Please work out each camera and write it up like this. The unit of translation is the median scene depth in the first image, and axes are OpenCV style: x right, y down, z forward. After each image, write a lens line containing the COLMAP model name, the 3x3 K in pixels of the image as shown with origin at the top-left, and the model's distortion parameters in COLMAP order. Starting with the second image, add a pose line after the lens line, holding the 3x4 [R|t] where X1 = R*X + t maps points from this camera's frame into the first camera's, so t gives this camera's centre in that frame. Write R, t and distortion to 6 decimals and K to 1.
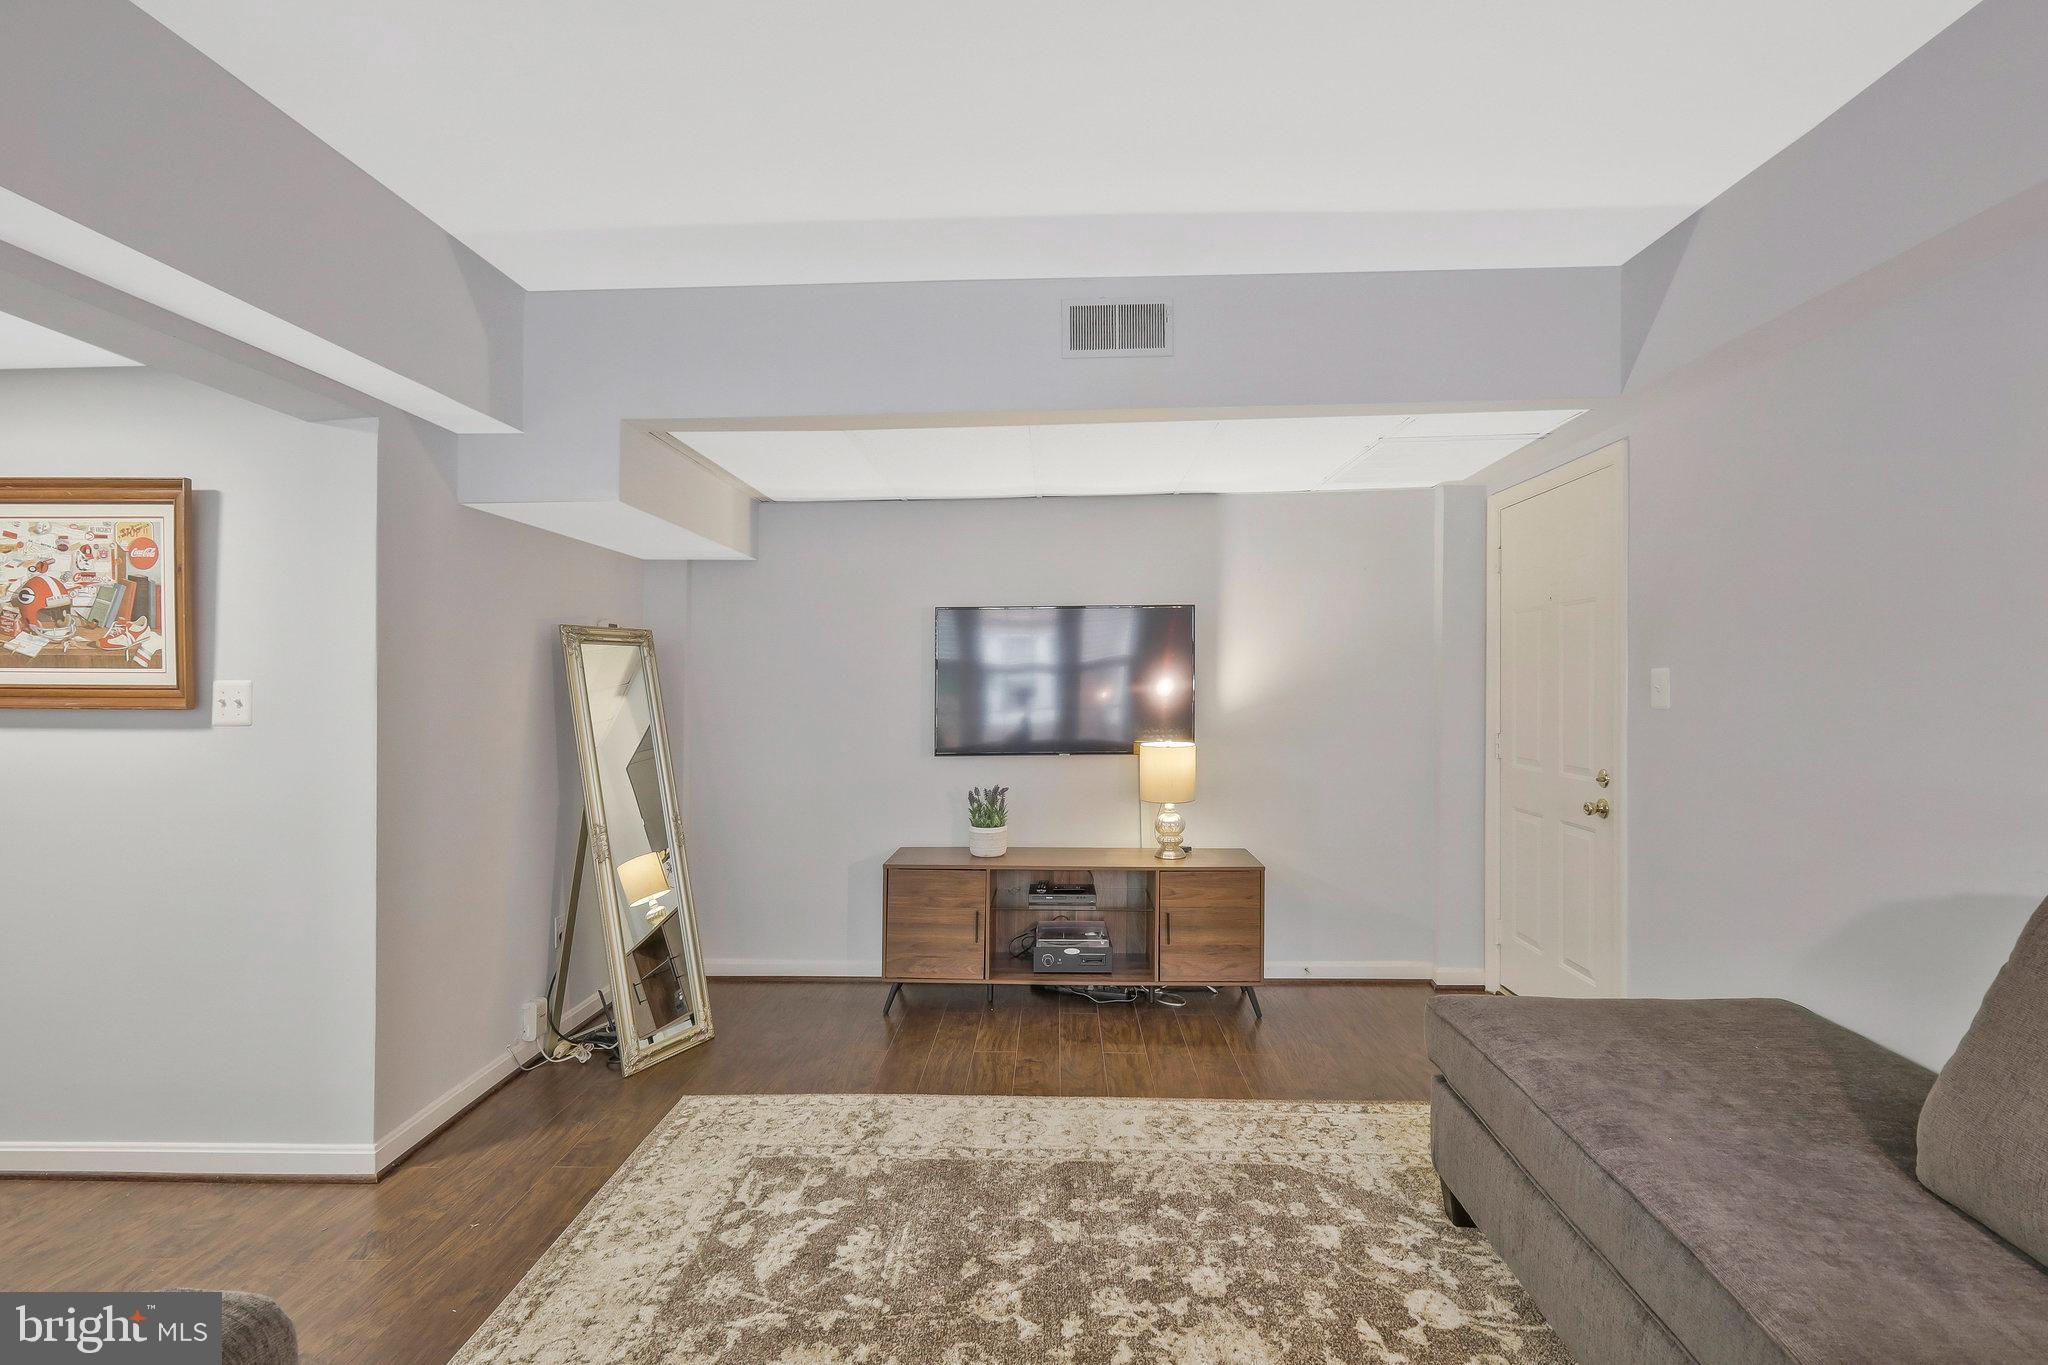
lens RADIAL K [[911.3, 0, 1033.2], [0, 911.3, 675.4], [0, 0, 1]] dist [0.000353, -0.000092]
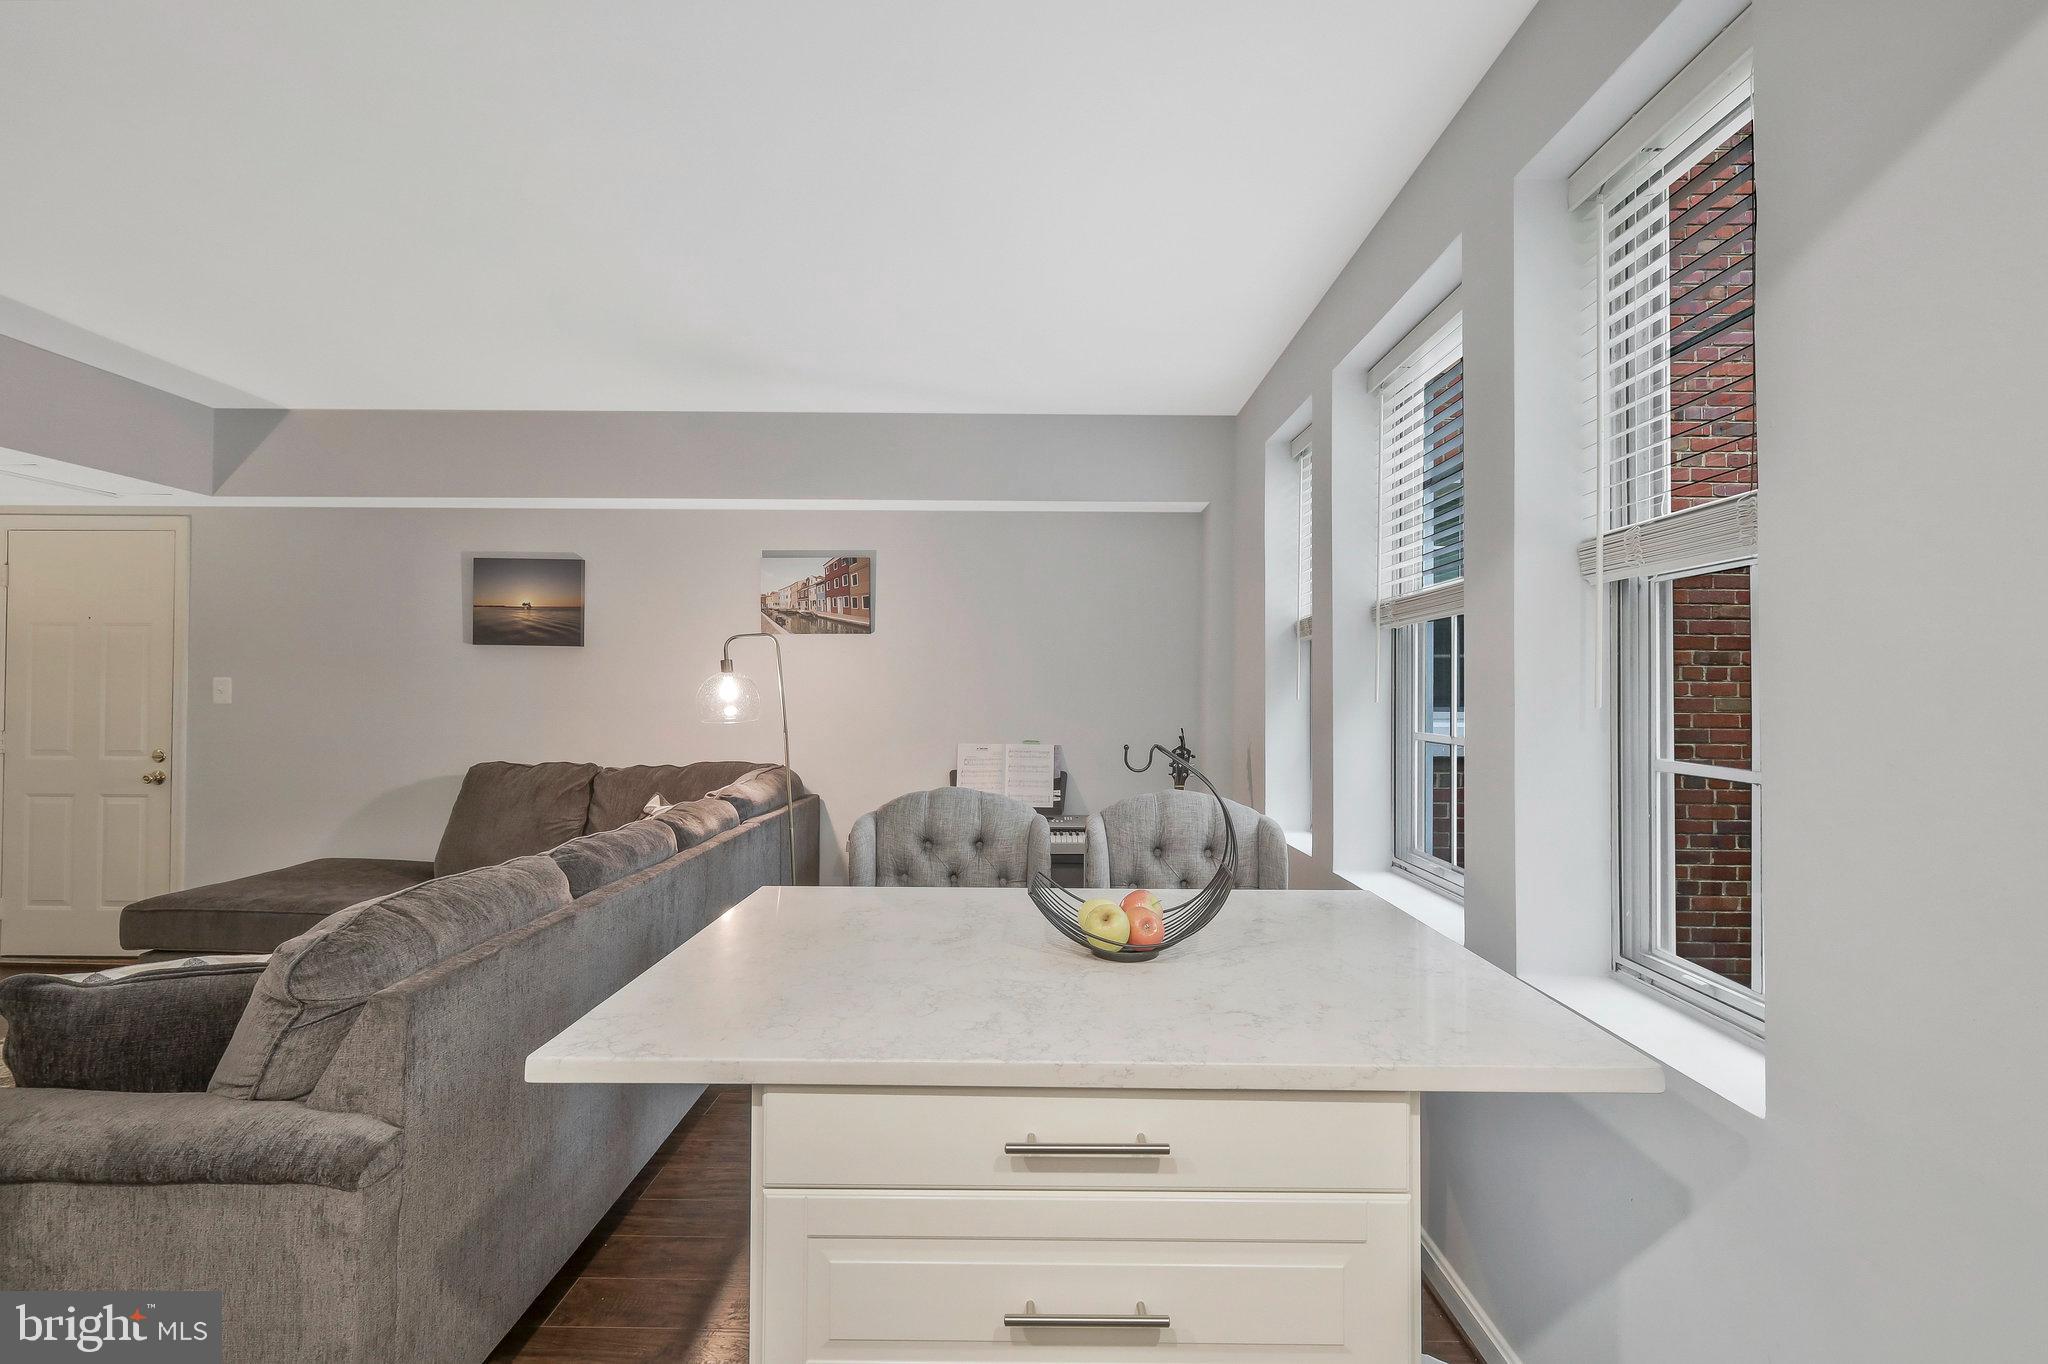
lens RADIAL K [[893.6, 0, 1022.3], [0, 893.6, 676.1], [0, 0, 1]] dist [0.001405, 0.000169]
pose [[-0.017964, 0.021792, 0.999601, -0.923102], [-0.015371, 0.999638, -0.022069, 0.004658], [-0.999720, -0.015761, -0.017622, -0.333302]]
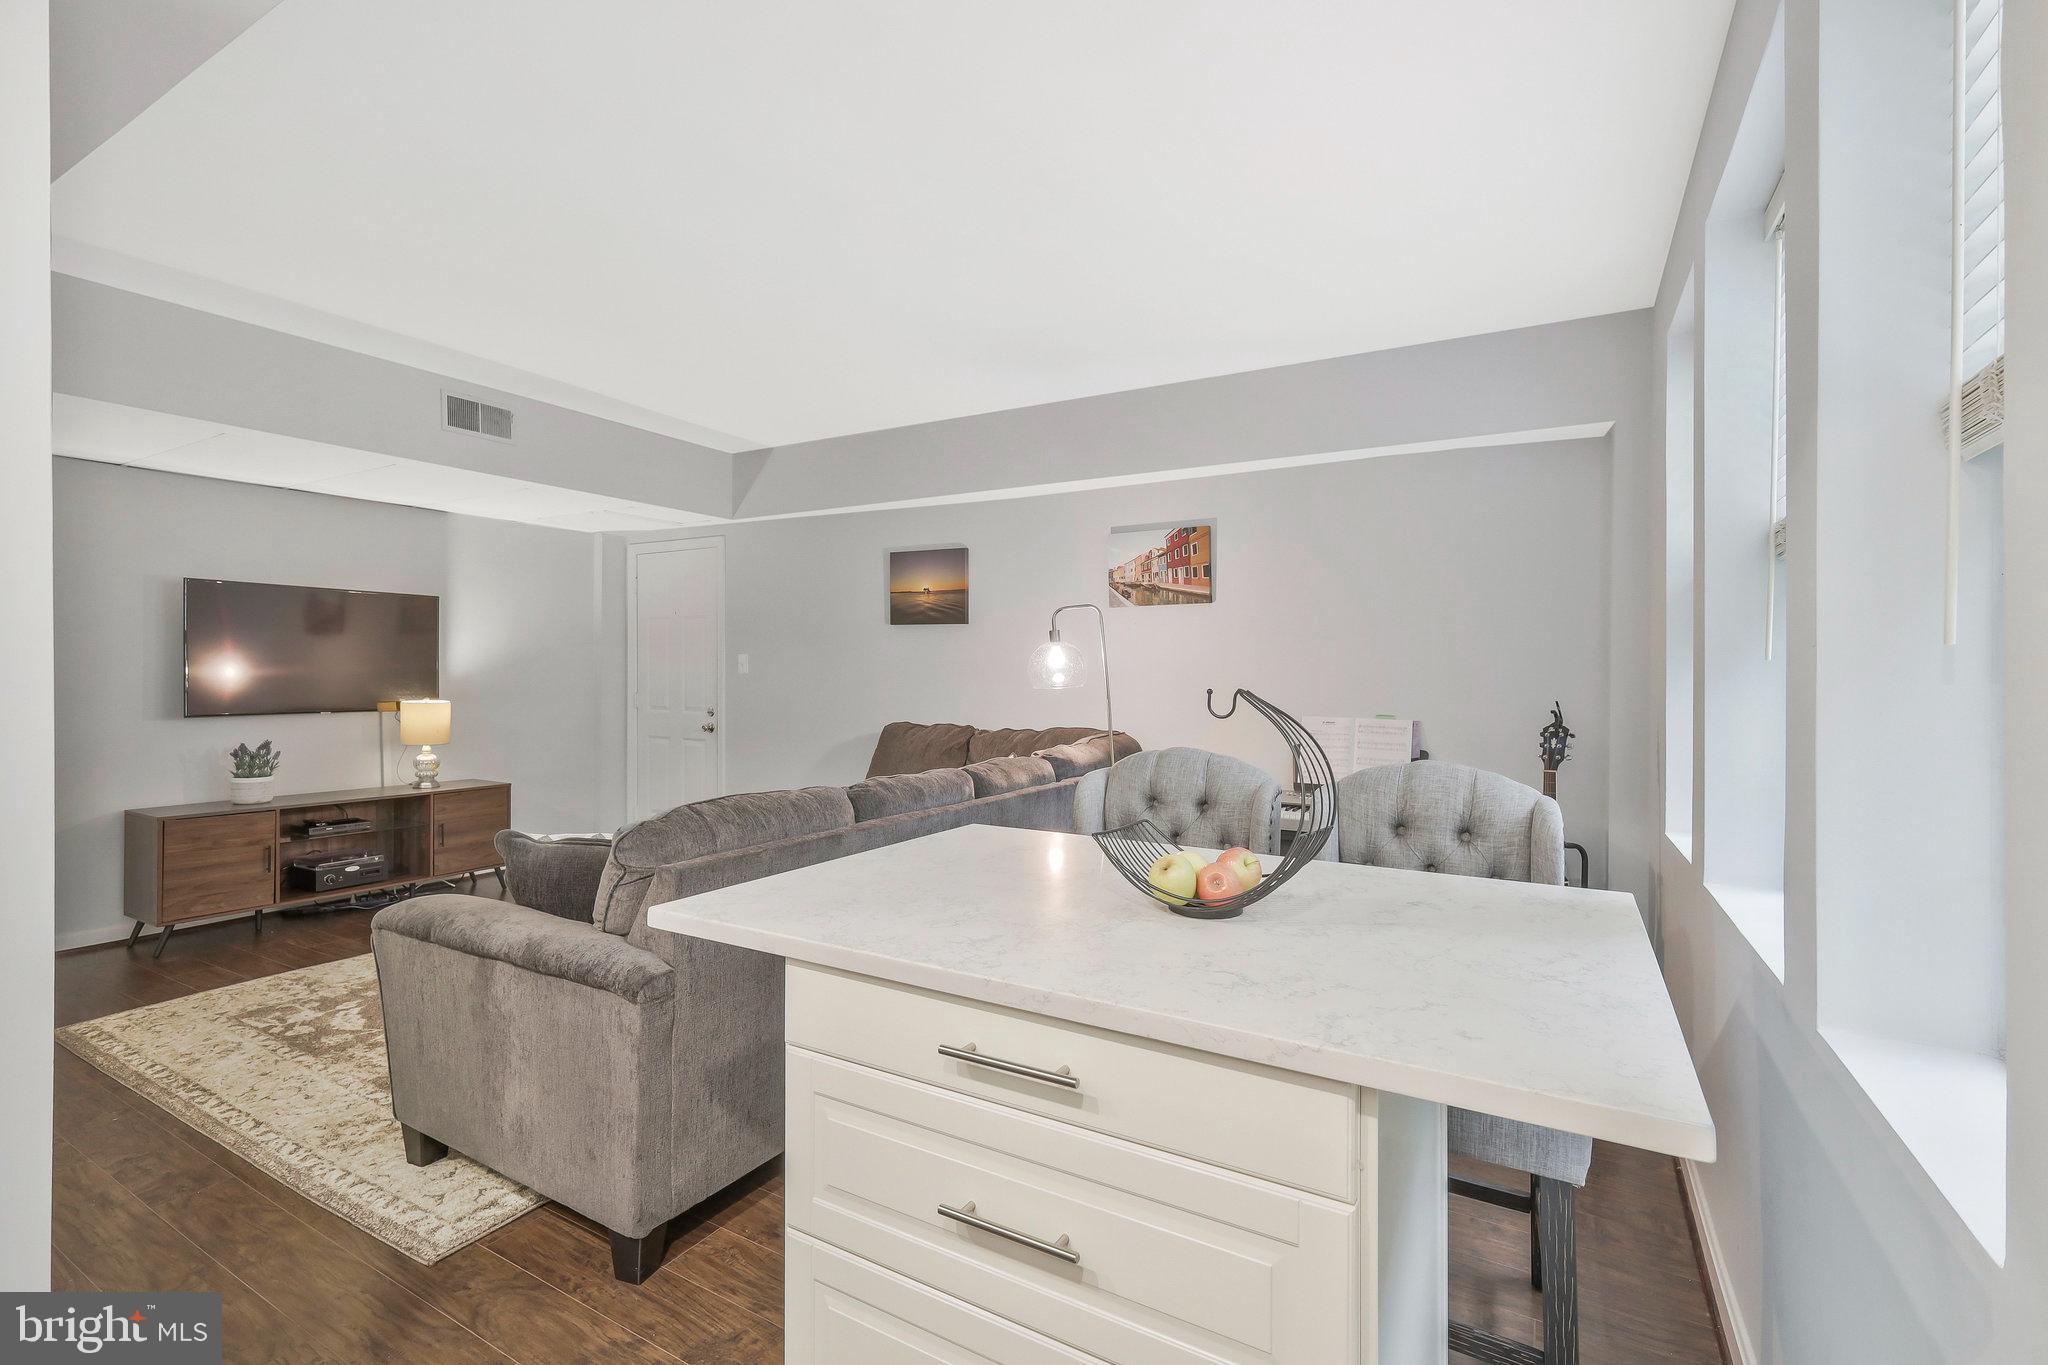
lens RADIAL K [[903.8, 0, 1021.6], [0, 903.8, 672.7], [0, 0, 1]] dist [0.001630, -0.000061]
pose [[0.480077, 0.008138, 0.877188, -0.879467], [-0.017333, 0.999850, 0.000211, 0.027037], [-0.877055, -0.015305, 0.480146, -0.571314]]
